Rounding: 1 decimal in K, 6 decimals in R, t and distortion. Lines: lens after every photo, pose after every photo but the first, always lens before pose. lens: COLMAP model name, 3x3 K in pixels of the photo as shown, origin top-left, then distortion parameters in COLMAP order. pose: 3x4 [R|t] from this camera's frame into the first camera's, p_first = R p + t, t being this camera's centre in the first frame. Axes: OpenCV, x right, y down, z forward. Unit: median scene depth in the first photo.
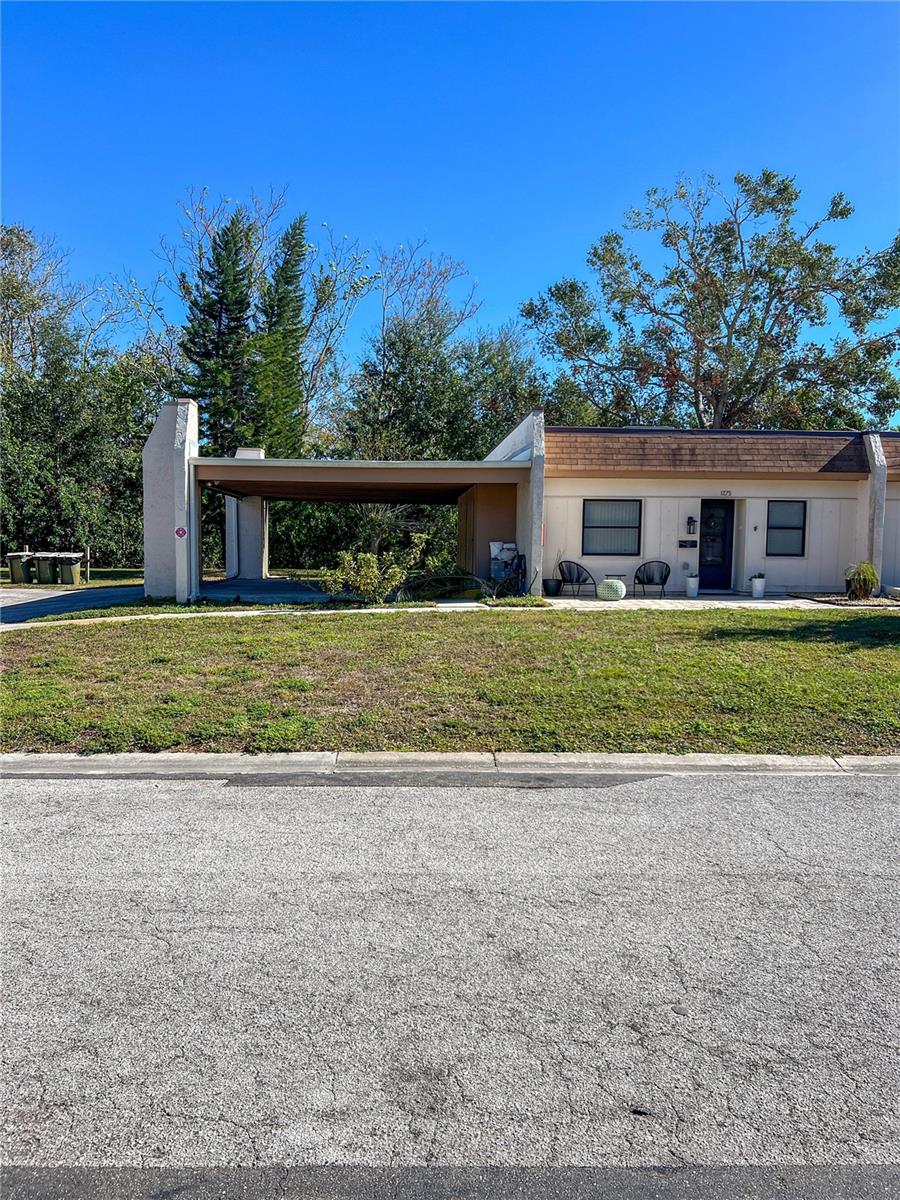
lens RADIAL K [[907.7, 0, 449.6], [0, 907.7, 600.5], [0, 0, 1]] dist [-0.002277, 0.000000]
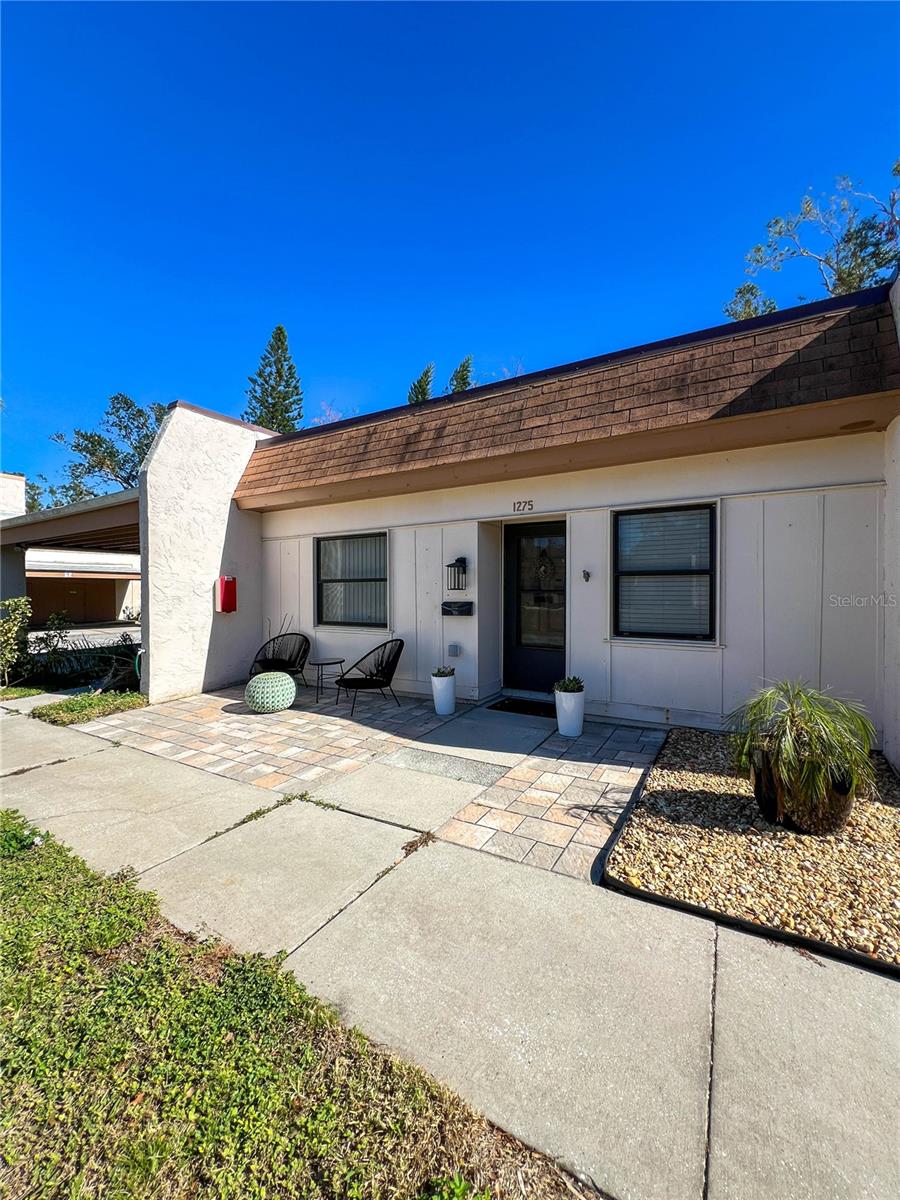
lens RADIAL K [[481.4, 0, 448.8], [0, 481.4, 598.0], [0, 0, 1]] dist [-0.001829, 0.000709]
pose [[0.827449, -0.003942, -0.561527, 0.418753], [-0.030308, 0.998204, -0.051669, -0.053669], [0.560722, 0.059773, 0.825844, 0.764184]]
